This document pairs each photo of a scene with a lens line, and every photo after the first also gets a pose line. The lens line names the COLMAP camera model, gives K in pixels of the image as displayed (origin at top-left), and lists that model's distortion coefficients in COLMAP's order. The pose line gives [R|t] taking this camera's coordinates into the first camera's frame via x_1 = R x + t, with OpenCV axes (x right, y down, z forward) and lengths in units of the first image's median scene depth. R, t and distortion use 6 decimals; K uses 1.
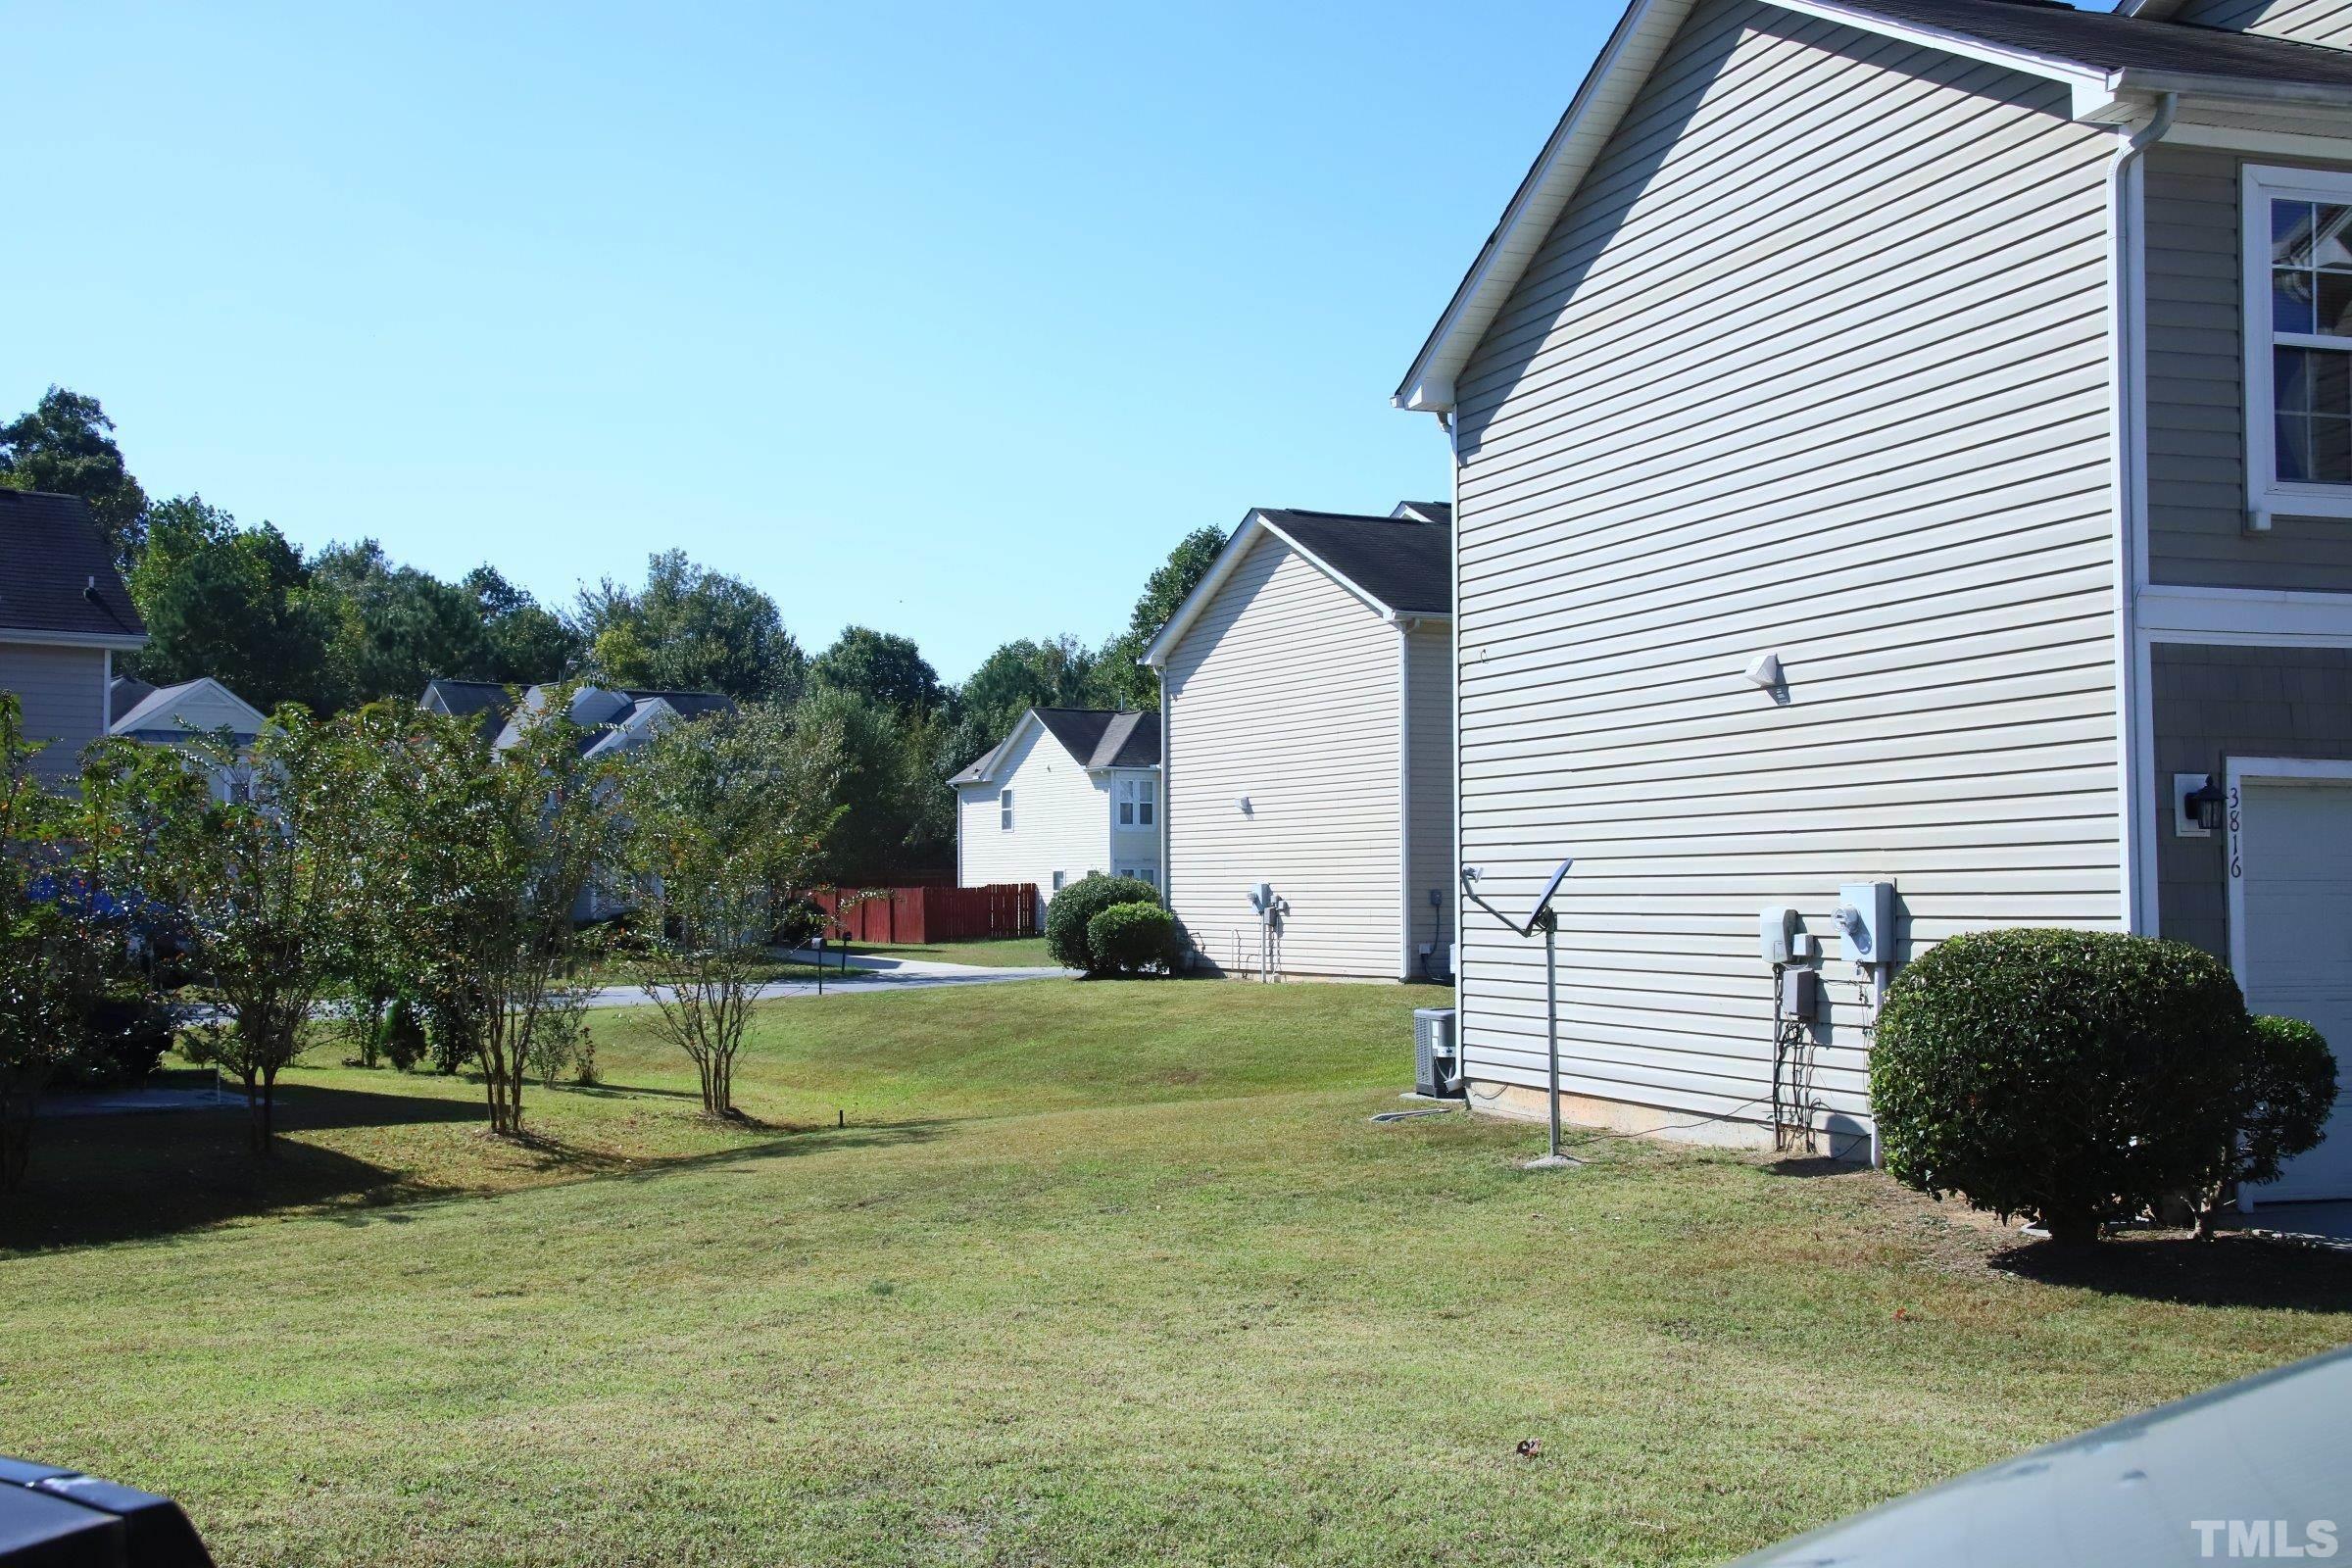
lens RADIAL K [[2688.3, 0, 1174.3], [0, 2688.3, 740.7], [0, 0, 1]] dist [-0.025767, -0.015790]
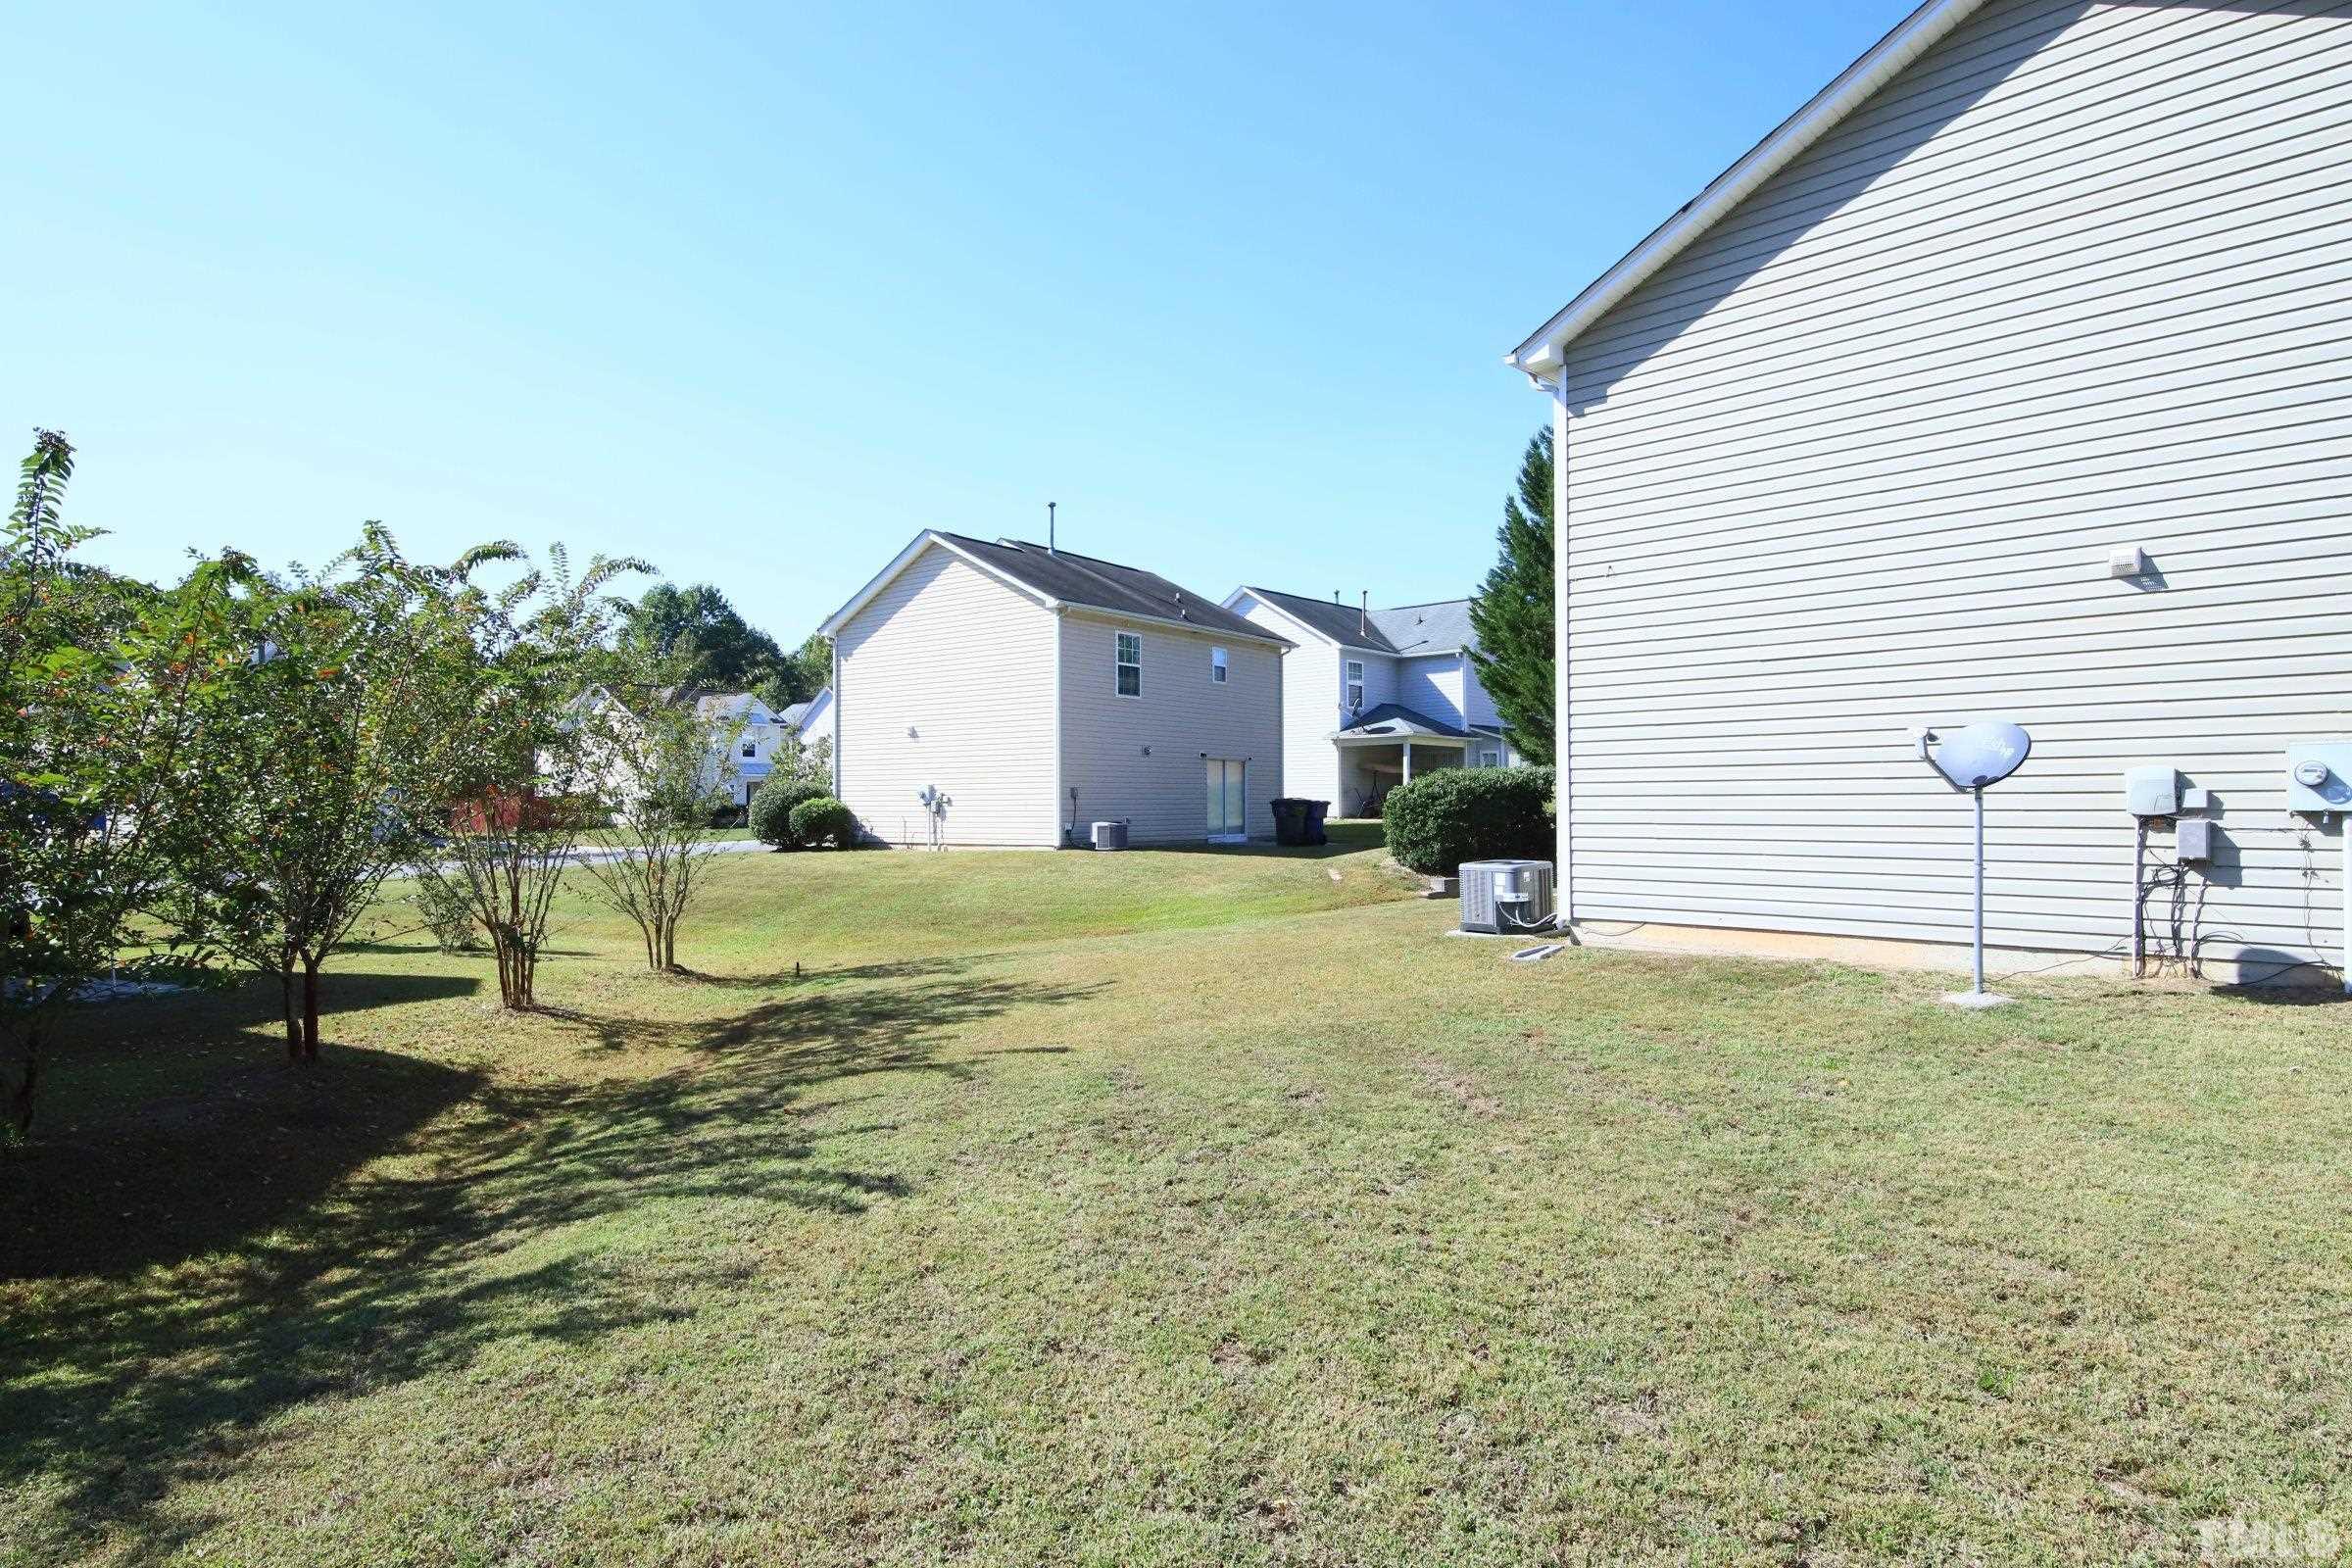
lens RADIAL K [[1280.3, 0, 1176.0], [0, 1280.3, 784.0], [0, 0, 1]] dist [0.004454, 0.000302]
pose [[0.885380, 0.005965, 0.464830, -0.205837], [-0.023307, 0.999230, 0.031571, 0.031877], [-0.464284, -0.038786, 0.884837, 0.364610]]
